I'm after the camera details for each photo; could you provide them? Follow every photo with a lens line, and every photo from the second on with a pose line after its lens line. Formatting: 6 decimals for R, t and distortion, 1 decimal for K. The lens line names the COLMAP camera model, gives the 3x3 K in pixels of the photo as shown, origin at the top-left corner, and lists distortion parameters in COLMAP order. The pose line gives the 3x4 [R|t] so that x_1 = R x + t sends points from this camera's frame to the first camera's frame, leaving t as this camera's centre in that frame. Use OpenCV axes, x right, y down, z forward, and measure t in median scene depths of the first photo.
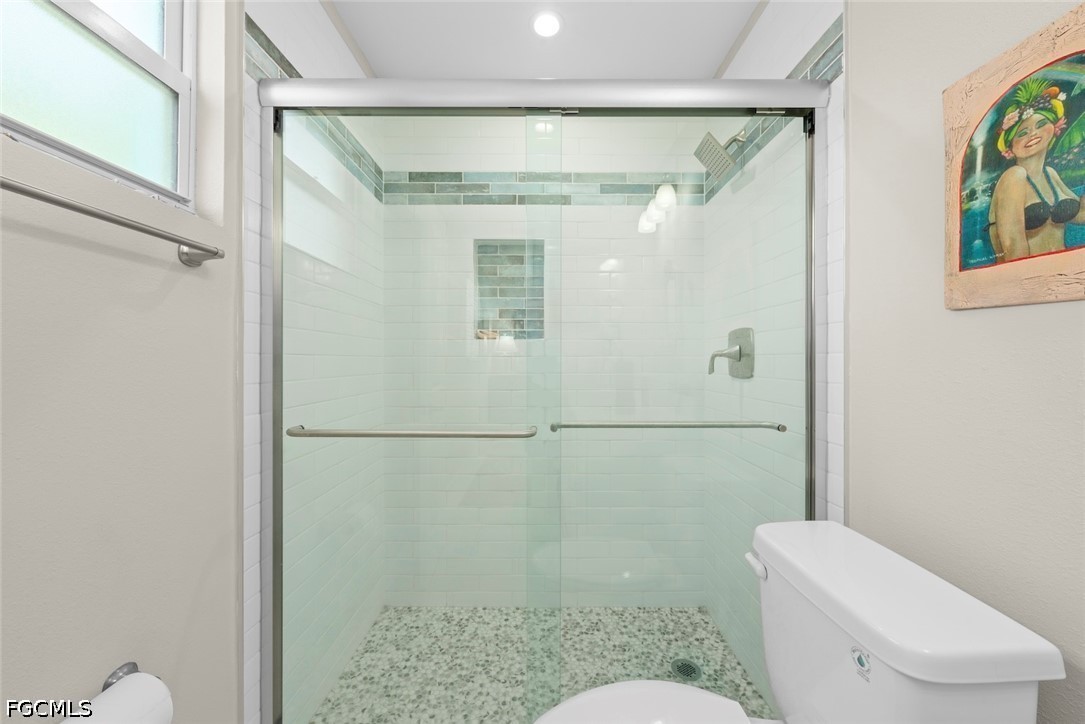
lens RADIAL K [[406.4, 0, 540.8], [0, 406.4, 358.6], [0, 0, 1]] dist [-0.000710, 0.000217]
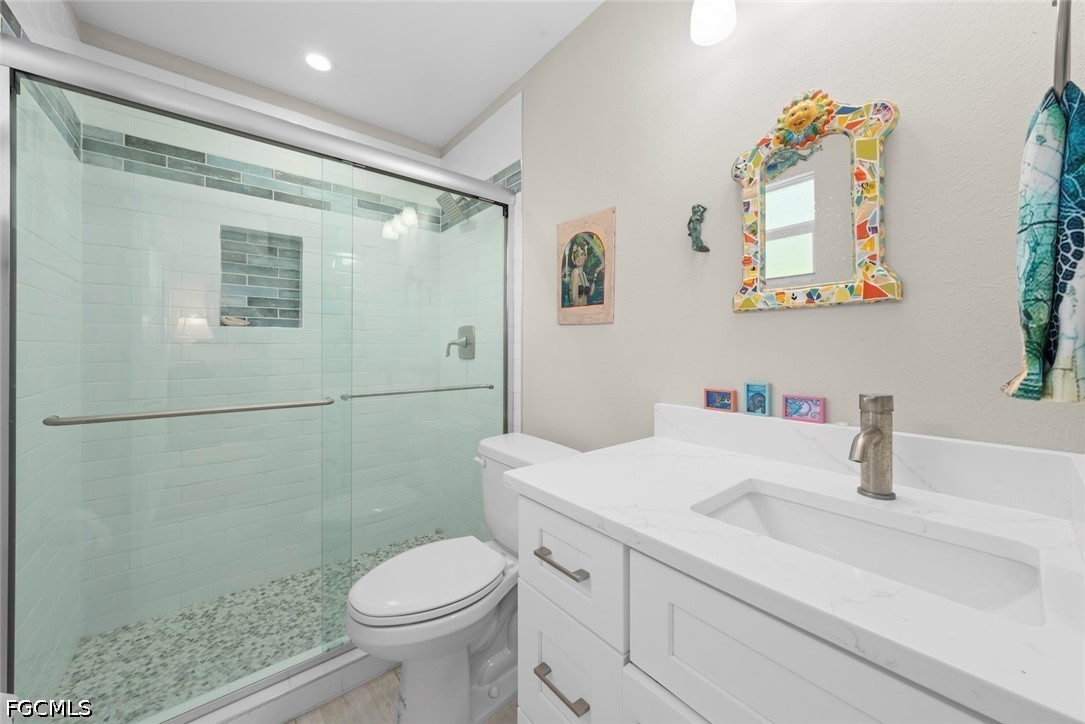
lens RADIAL K [[399.2, 0, 554.1], [0, 399.2, 345.9], [0, 0, 1]] dist [-0.000893, -0.000089]
pose [[0.759826, 0.003163, 0.650119, -0.224956], [-0.002354, 0.999995, -0.002114, 0.001274], [-0.650122, 0.000076, 0.759830, -0.335662]]
